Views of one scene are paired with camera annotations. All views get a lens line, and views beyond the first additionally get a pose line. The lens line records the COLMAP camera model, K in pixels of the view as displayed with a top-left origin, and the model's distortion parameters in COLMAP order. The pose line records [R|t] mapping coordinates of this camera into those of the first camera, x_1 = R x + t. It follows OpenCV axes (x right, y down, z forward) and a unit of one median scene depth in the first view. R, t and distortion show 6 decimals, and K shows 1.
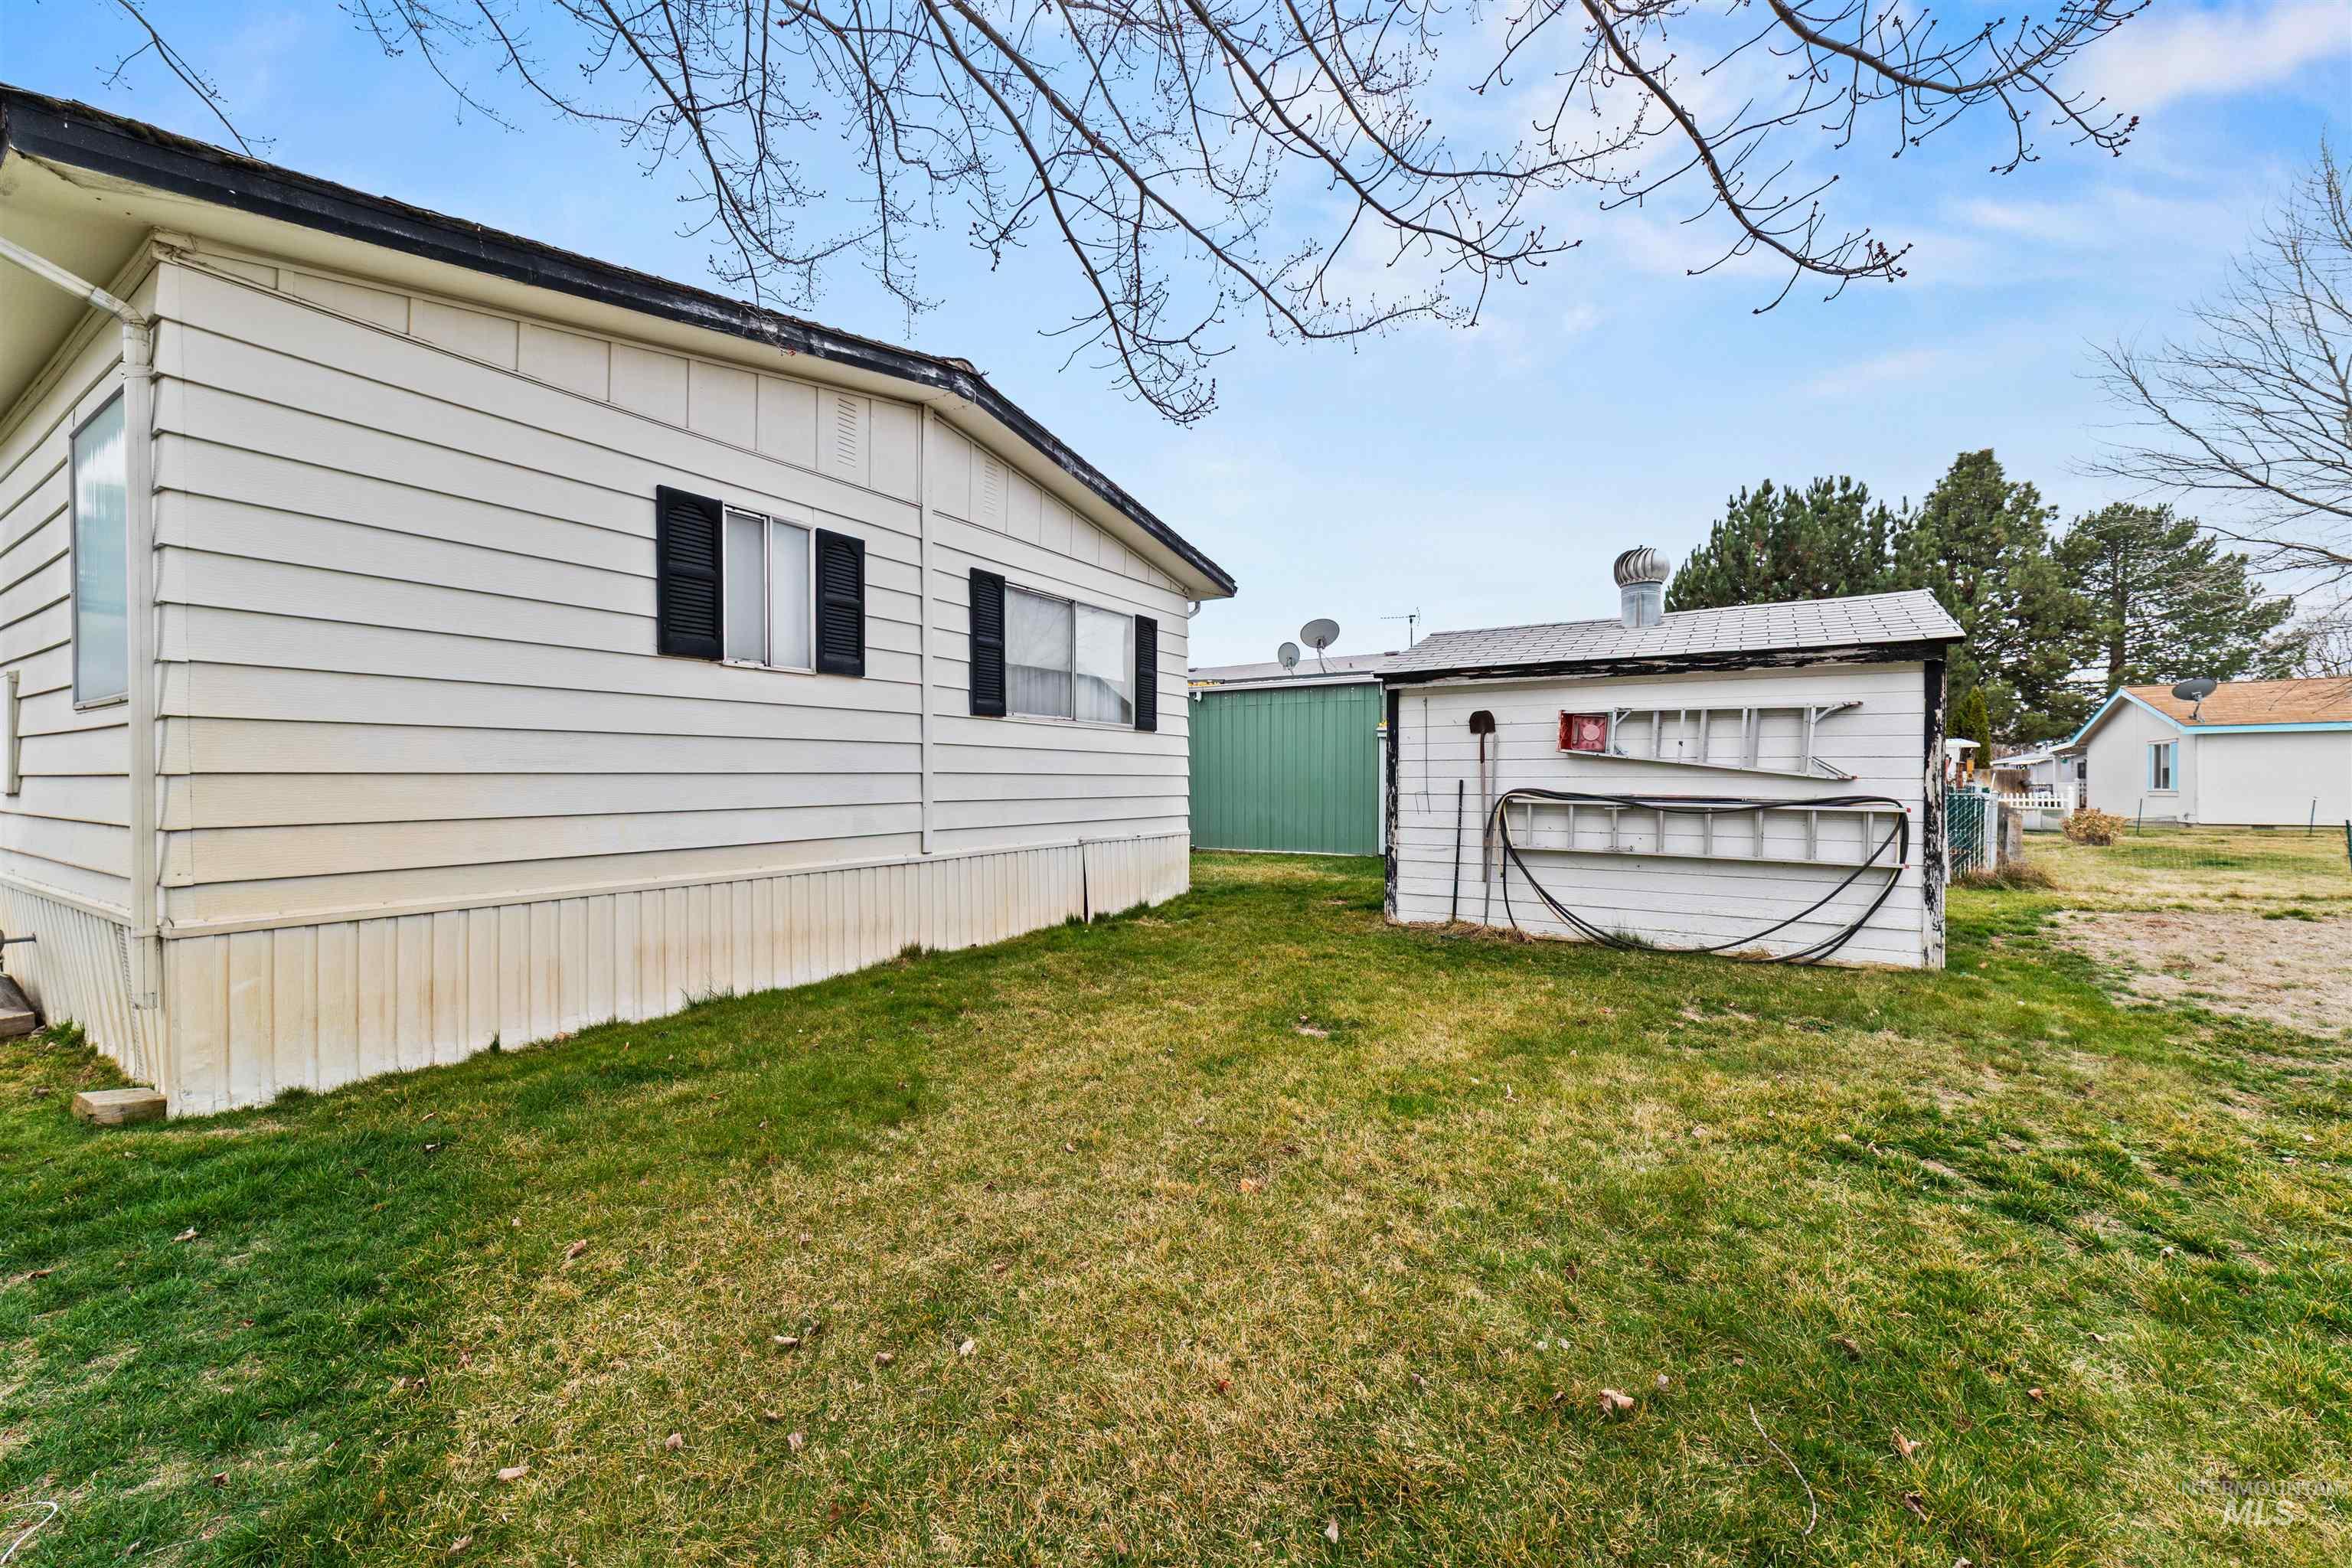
lens RADIAL K [[910.8, 0, 1172.2], [0, 910.8, 788.7], [0, 0, 1]] dist [-0.021793, 0.010706]
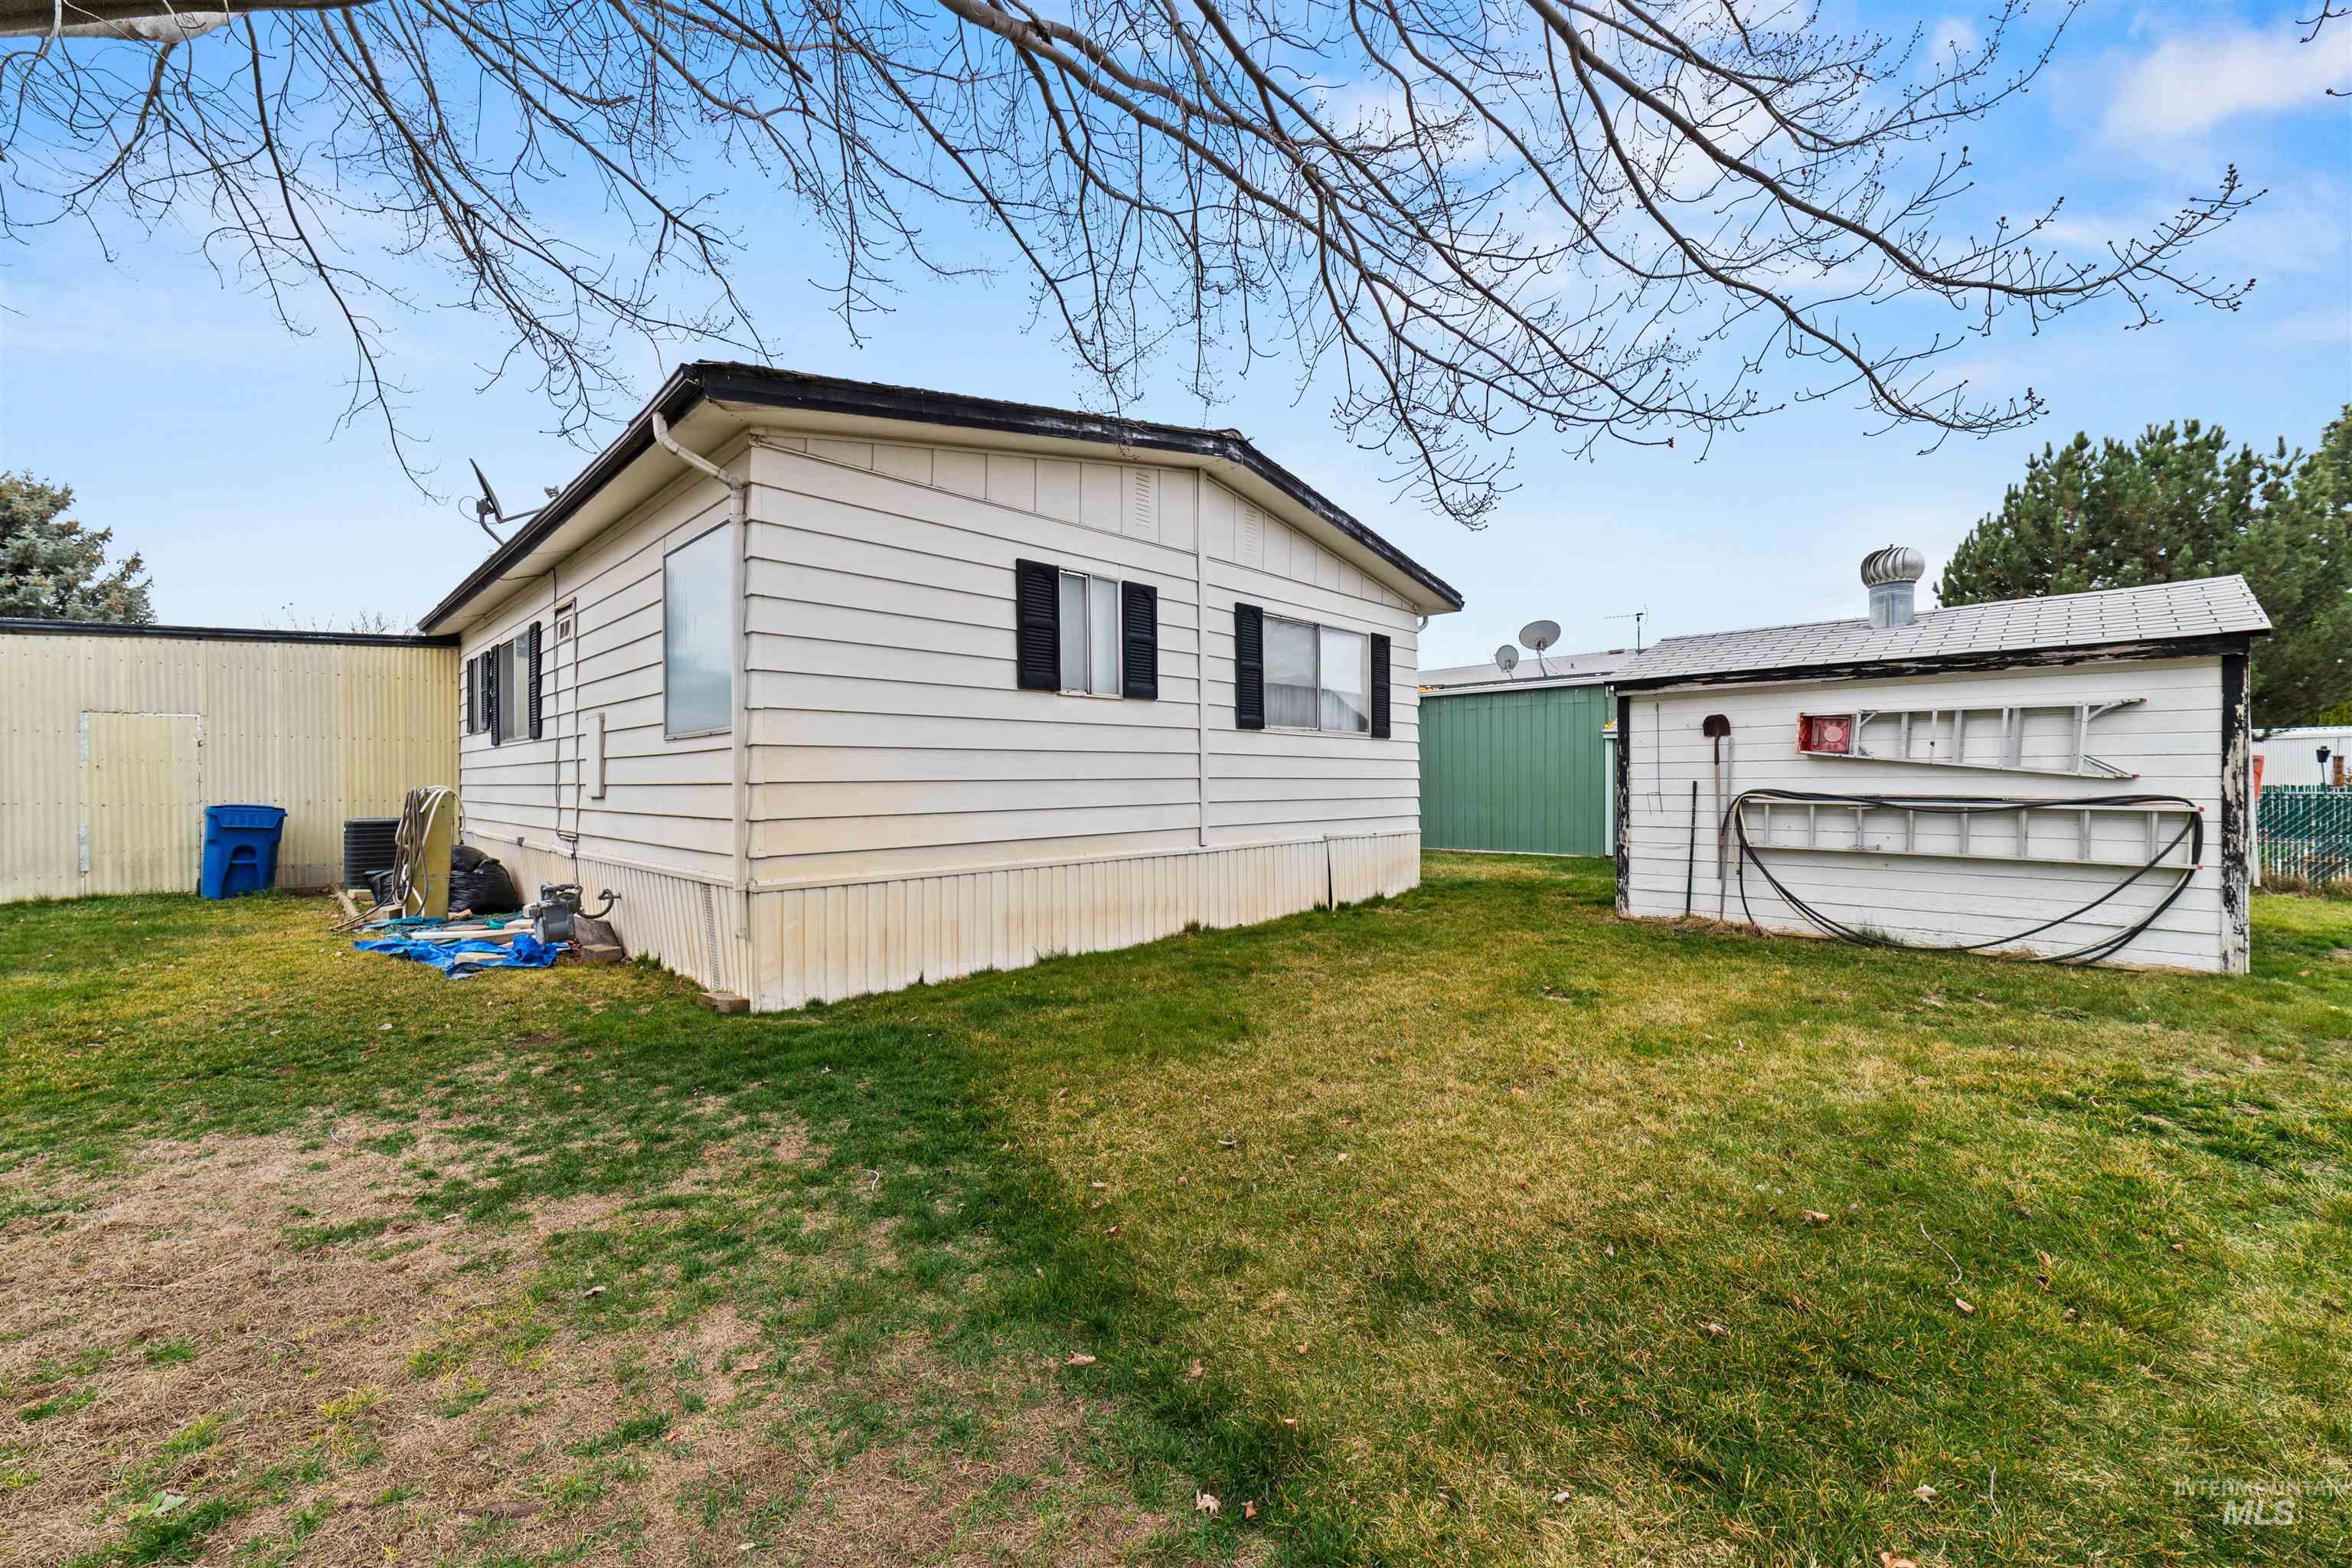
lens RADIAL K [[910.8, 0, 1172.2], [0, 910.8, 788.7], [0, 0, 1]] dist [-0.021793, 0.010706]
pose [[0.976742, -0.004481, -0.214370, -0.060431], [0.003863, 0.999987, -0.003301, 0.000300], [0.214382, 0.002397, 0.976747, -0.191326]]
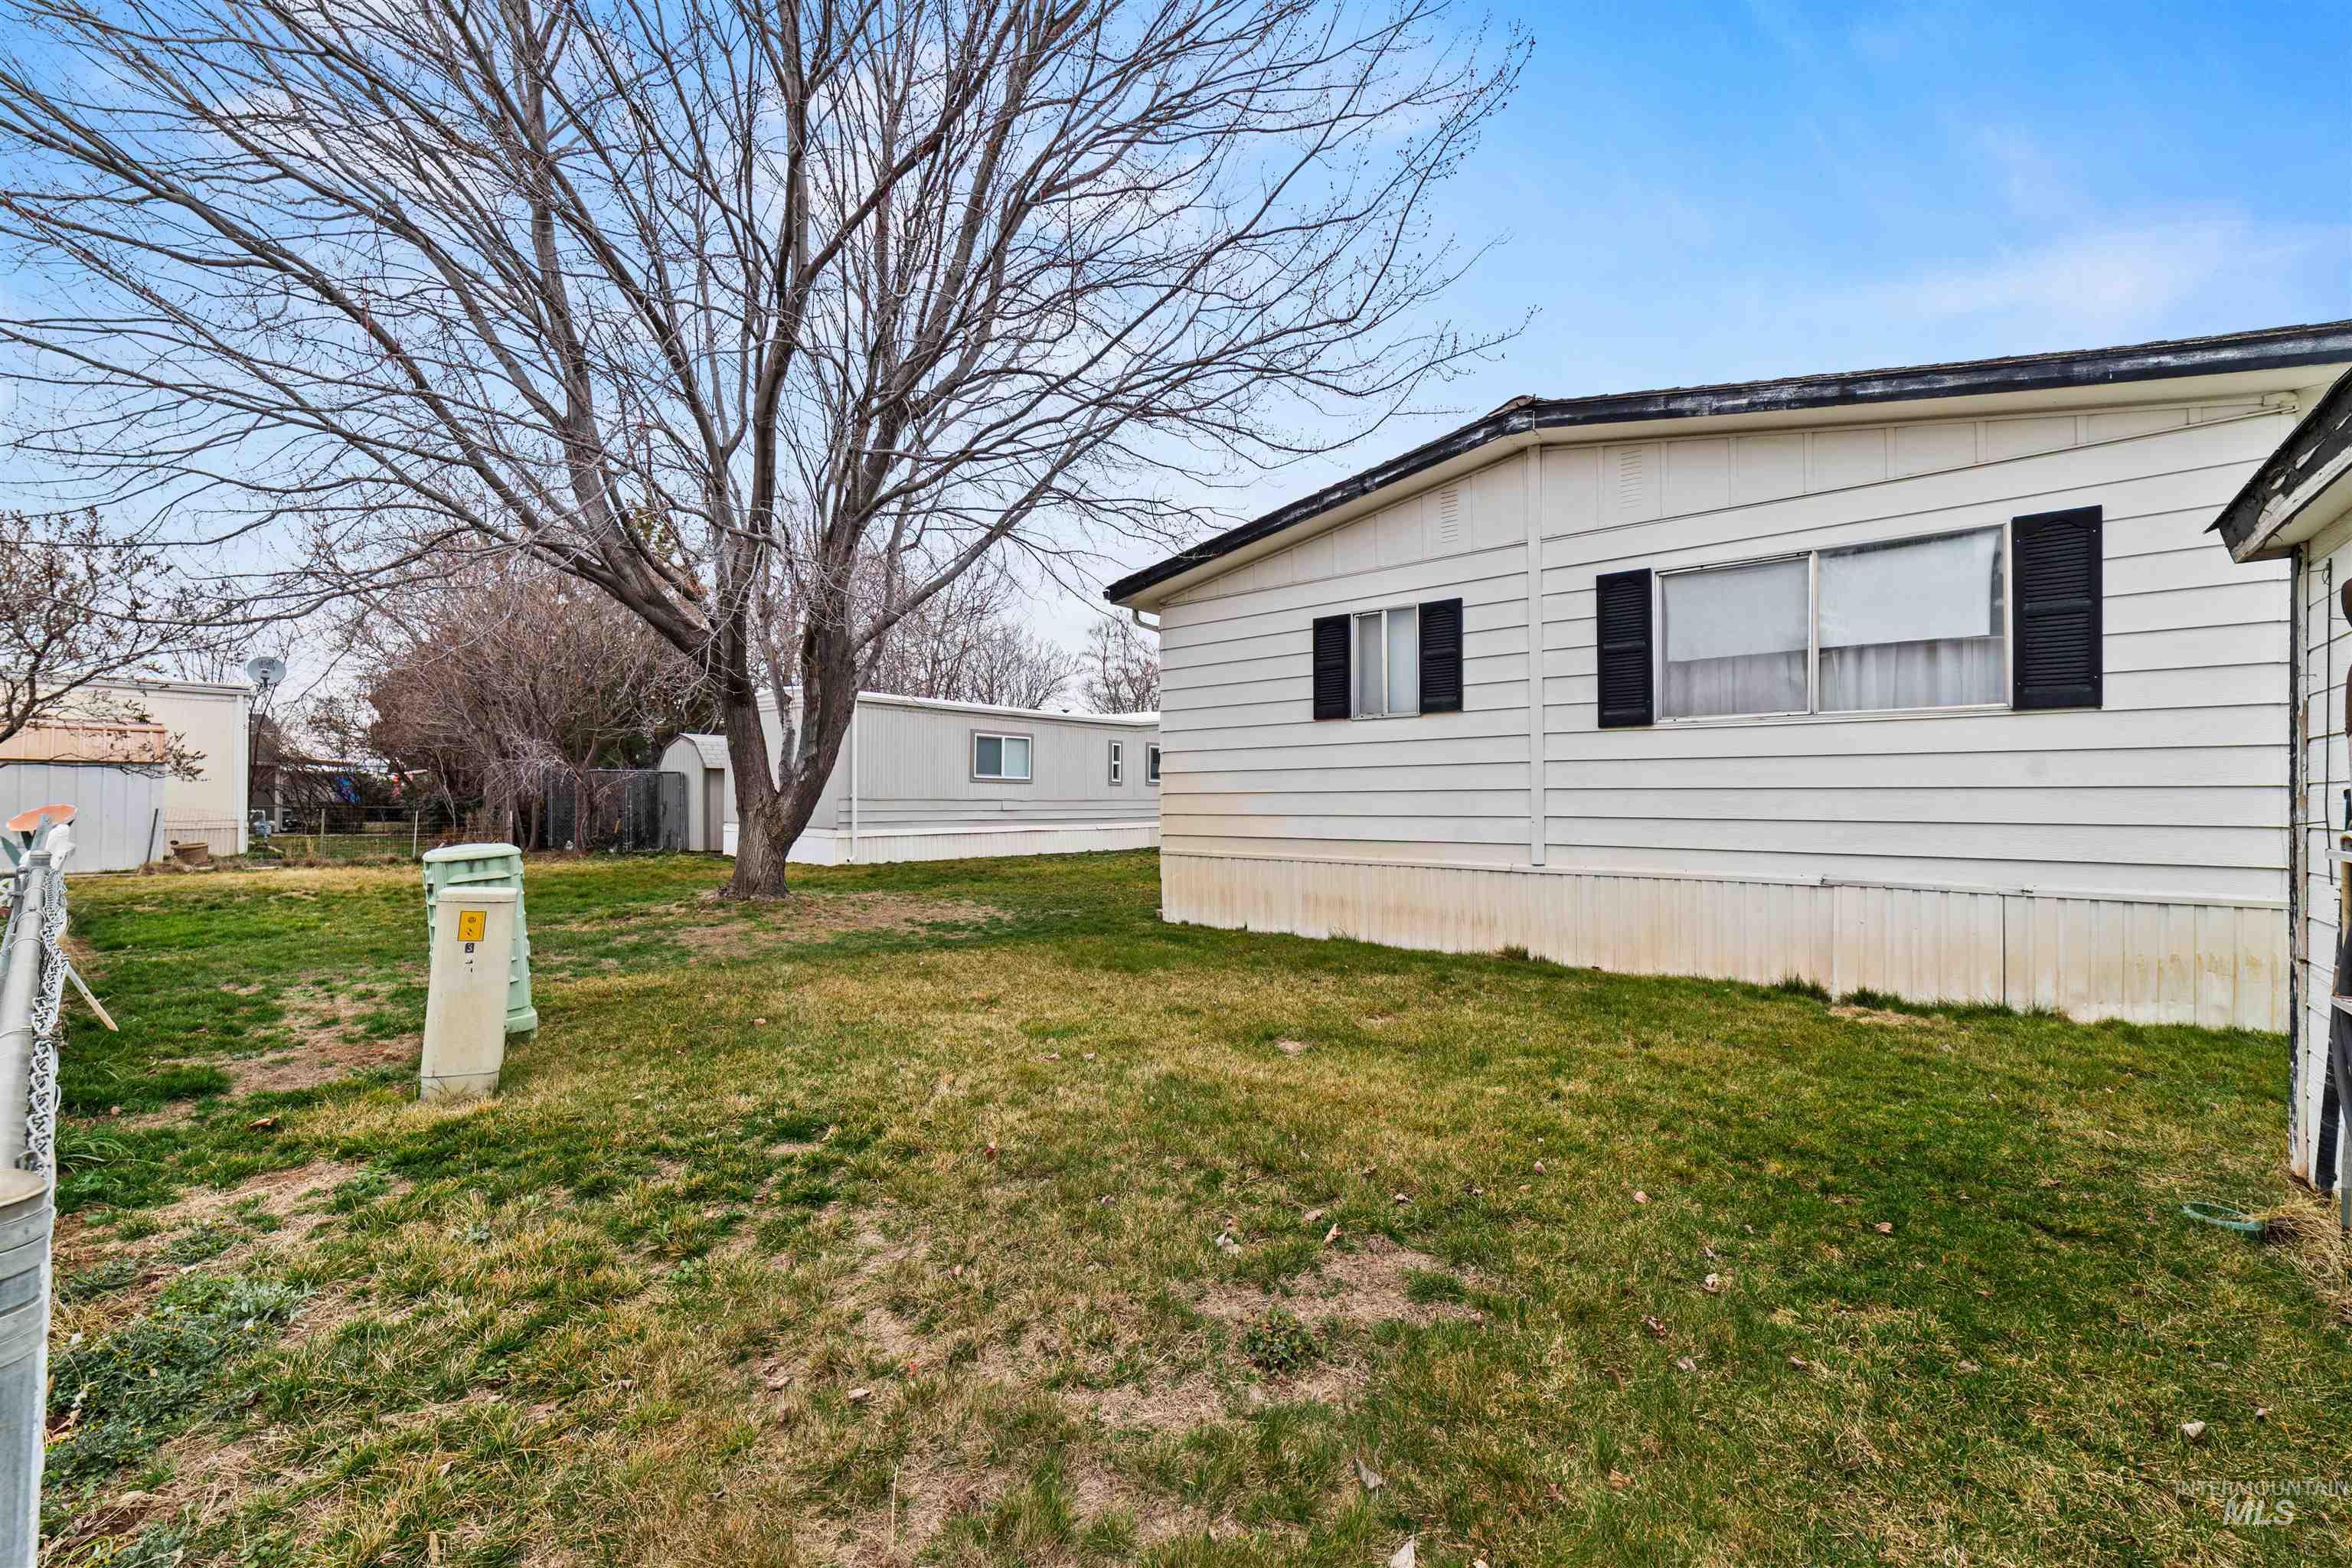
lens RADIAL K [[910.8, 0, 1172.2], [0, 910.8, 788.7], [0, 0, 1]] dist [-0.021793, 0.010706]
pose [[-0.139325, -0.012452, -0.990168, 0.934739], [-0.011783, 0.999871, -0.010917, -0.001353], [0.990177, 0.010146, -0.139454, 0.812223]]
